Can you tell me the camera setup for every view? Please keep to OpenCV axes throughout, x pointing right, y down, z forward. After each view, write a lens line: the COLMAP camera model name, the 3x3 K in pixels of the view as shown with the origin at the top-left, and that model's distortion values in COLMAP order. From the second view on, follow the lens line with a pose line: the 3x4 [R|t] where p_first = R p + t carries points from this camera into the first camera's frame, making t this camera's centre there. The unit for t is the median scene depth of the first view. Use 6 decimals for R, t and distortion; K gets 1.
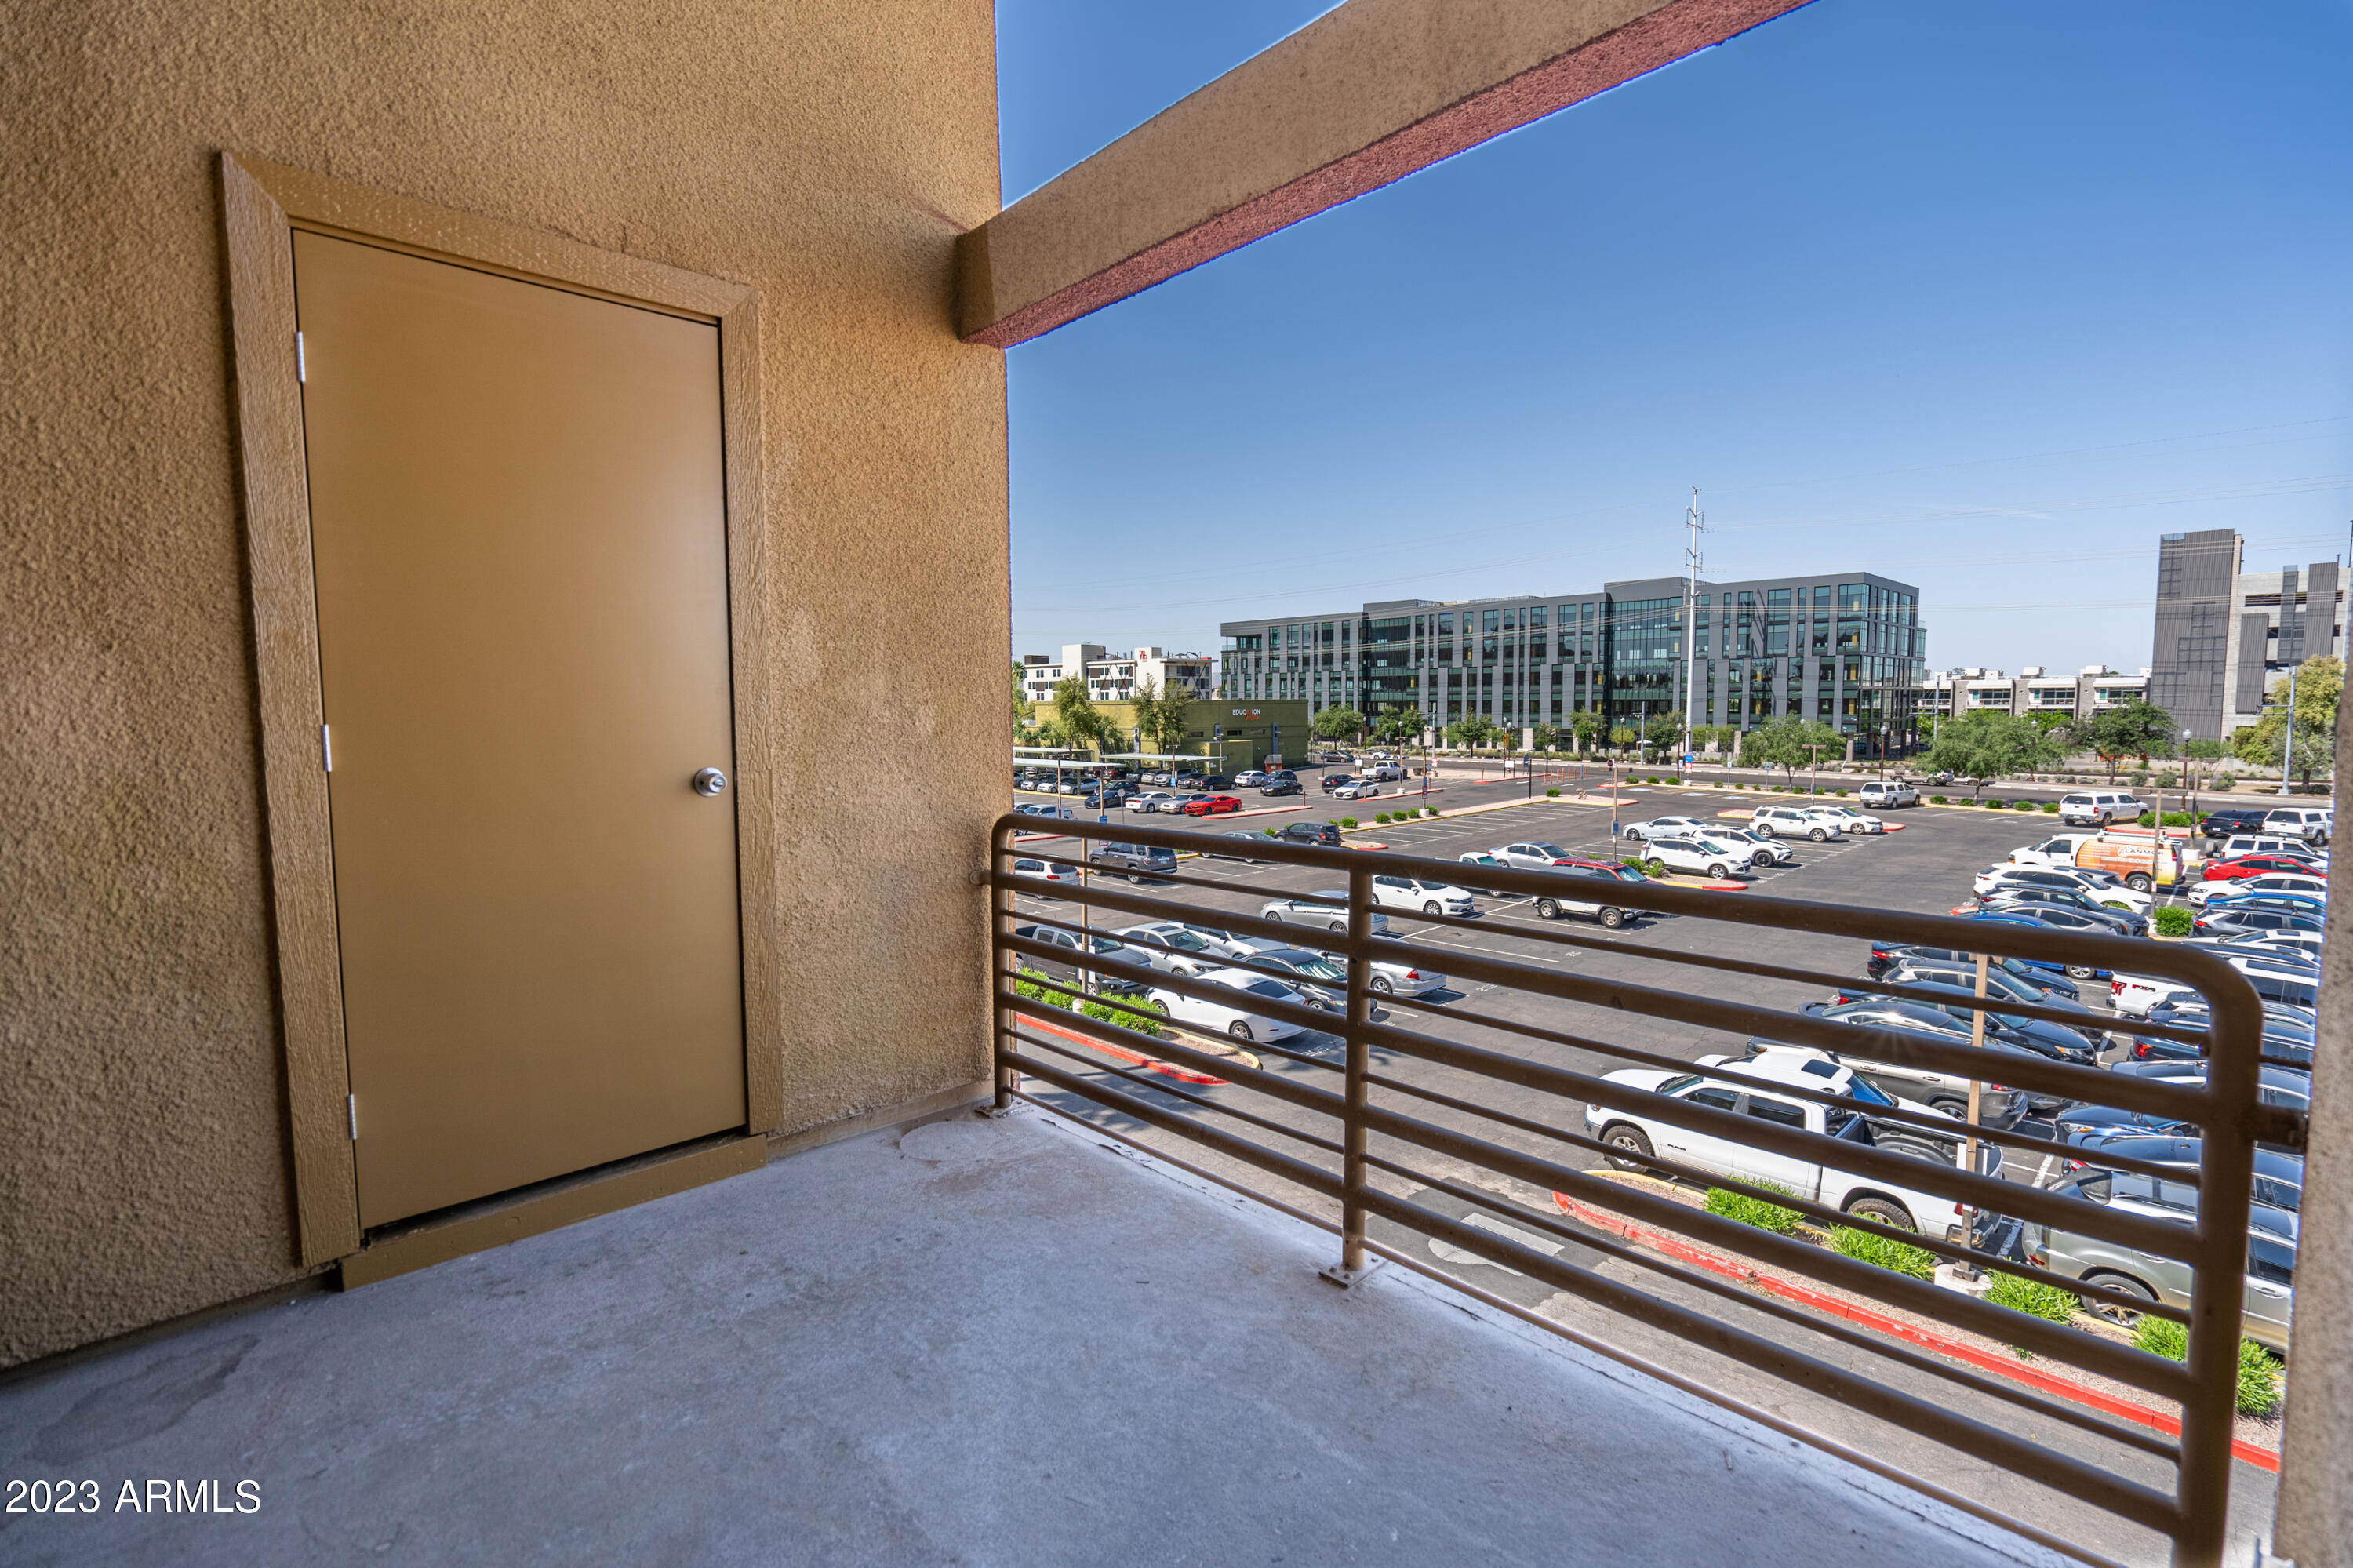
lens RADIAL K [[1073.6, 0, 1178.5], [0, 1073.6, 788.4], [0, 0, 1]] dist [-0.001657, -0.000126]
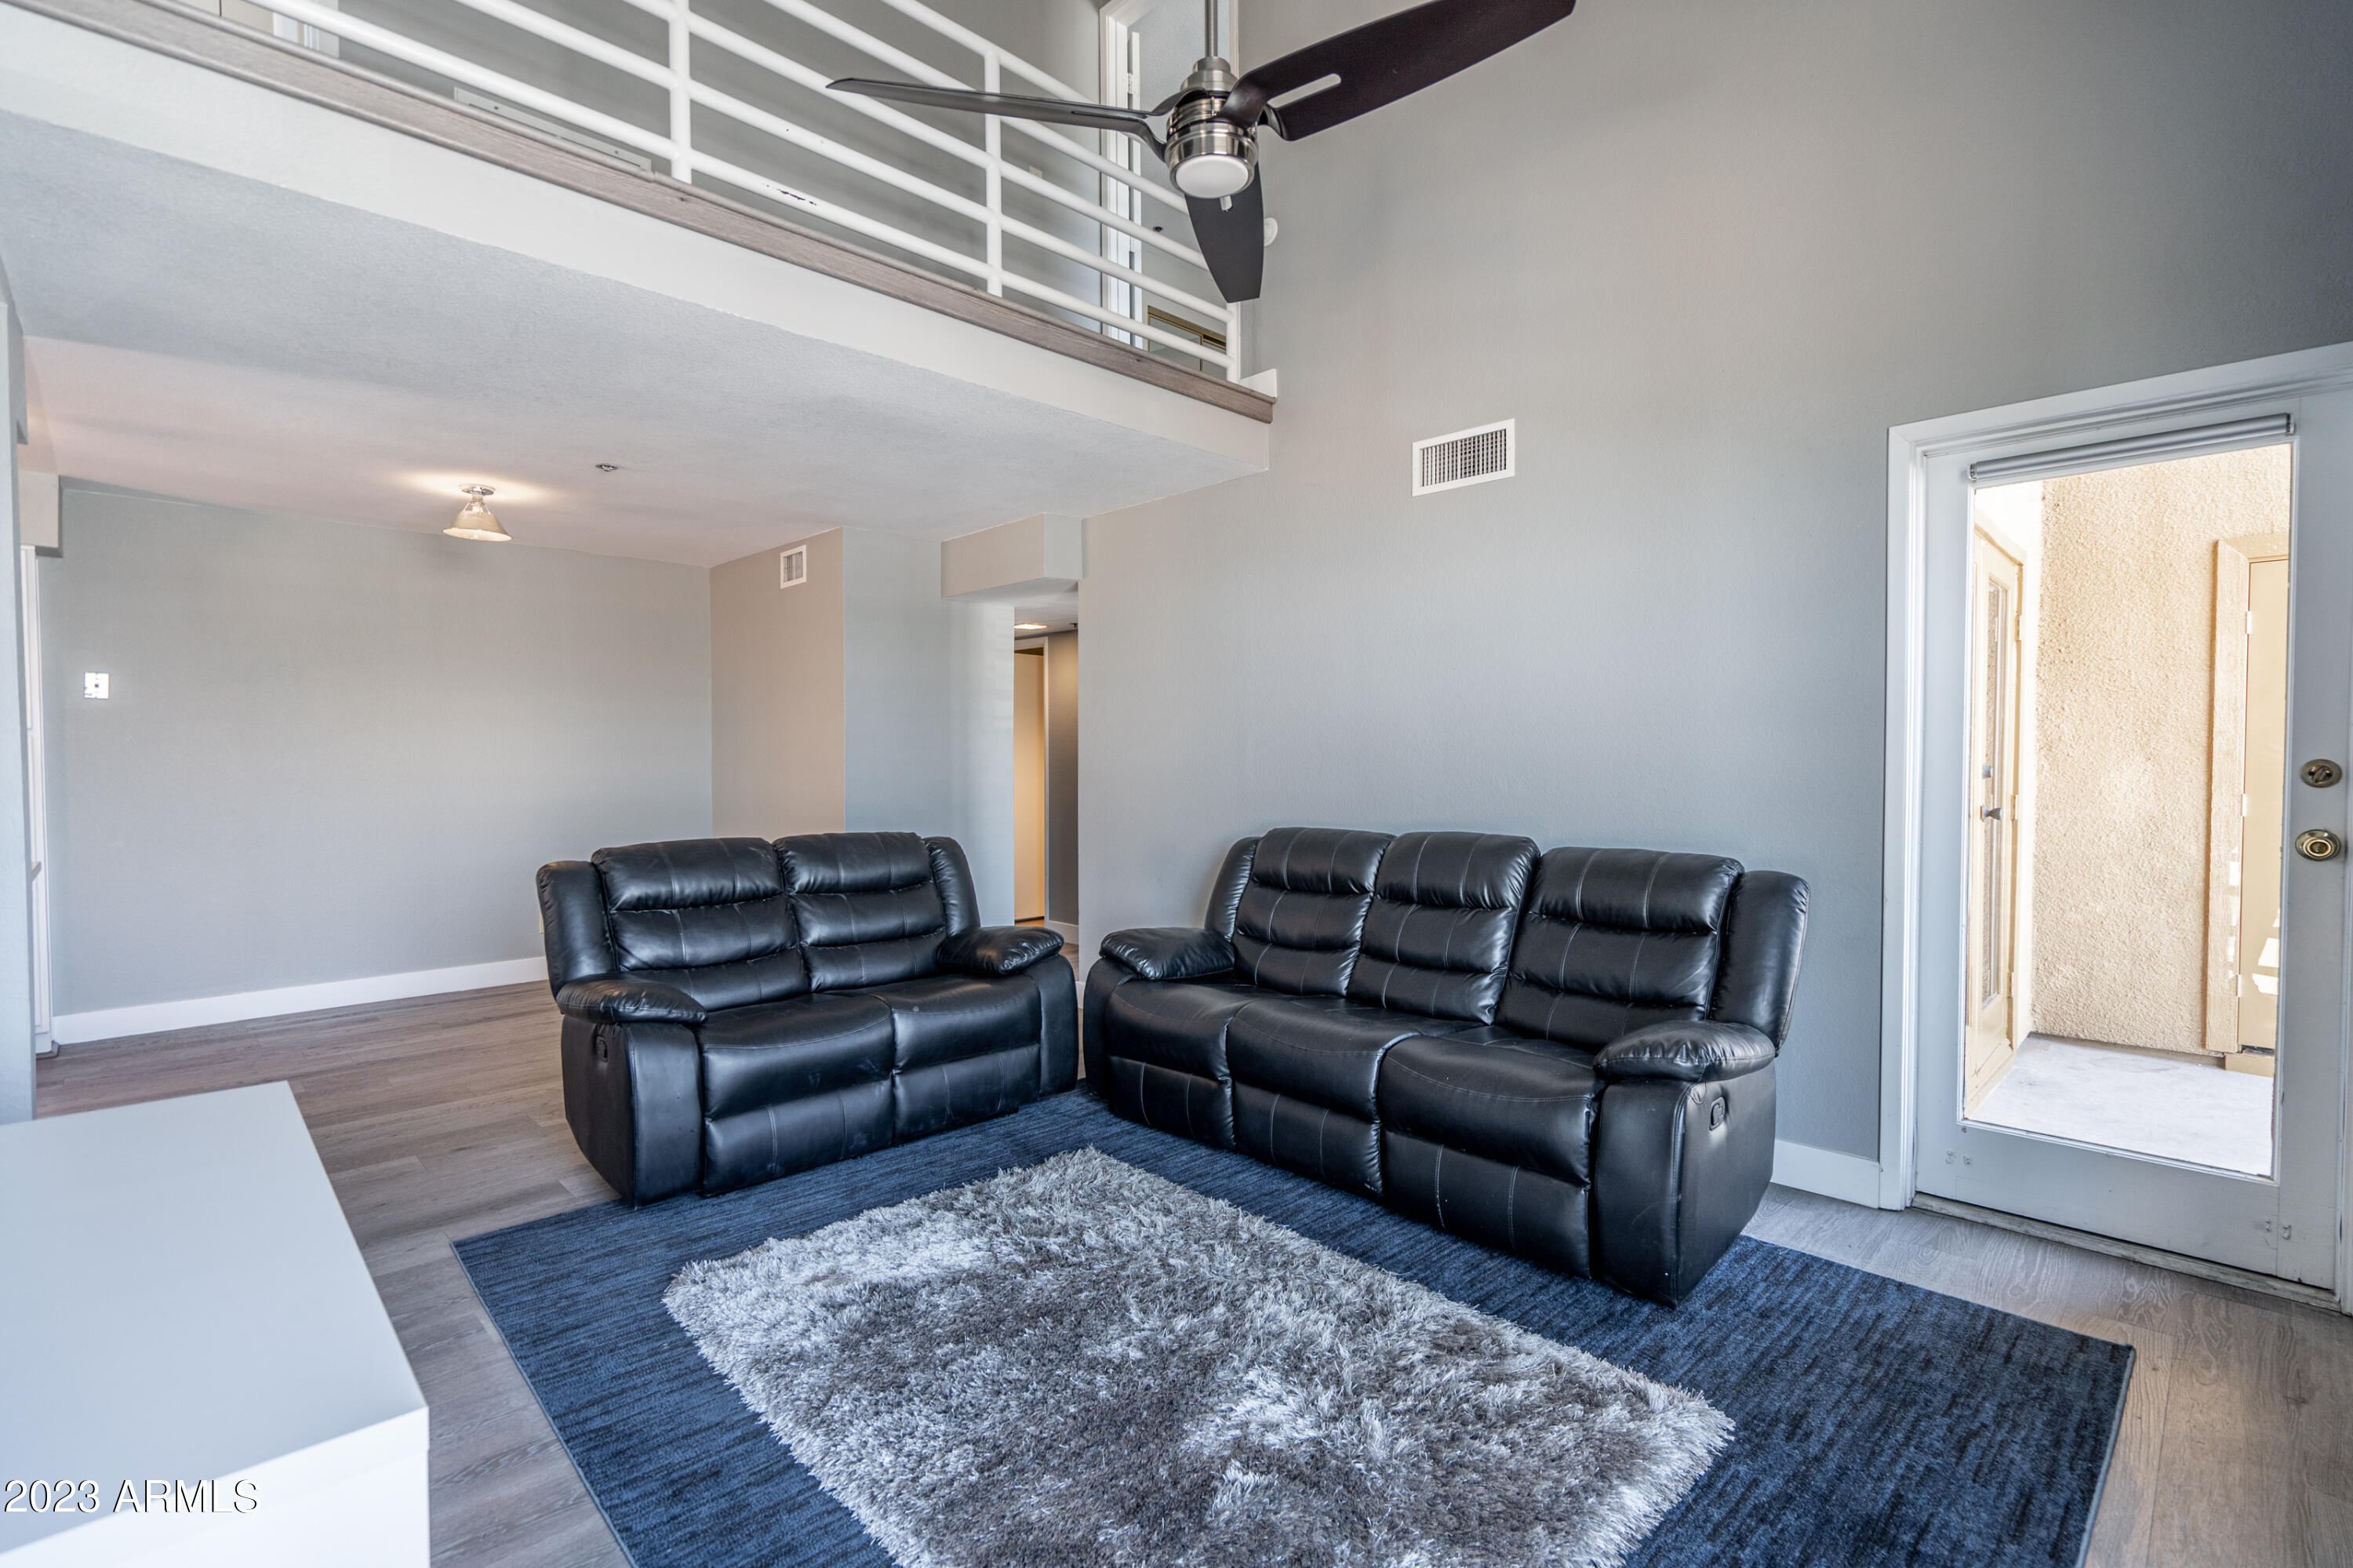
lens RADIAL K [[1073.6, 0, 1175.5], [0, 1073.6, 782.6], [0, 0, 1]] dist [-0.001657, -0.000126]
pose [[0.010681, 0.023773, -0.999660, 1.320314], [-0.084977, 0.996122, 0.022781, 0.049590], [0.996326, 0.084705, 0.012660, -1.148369]]
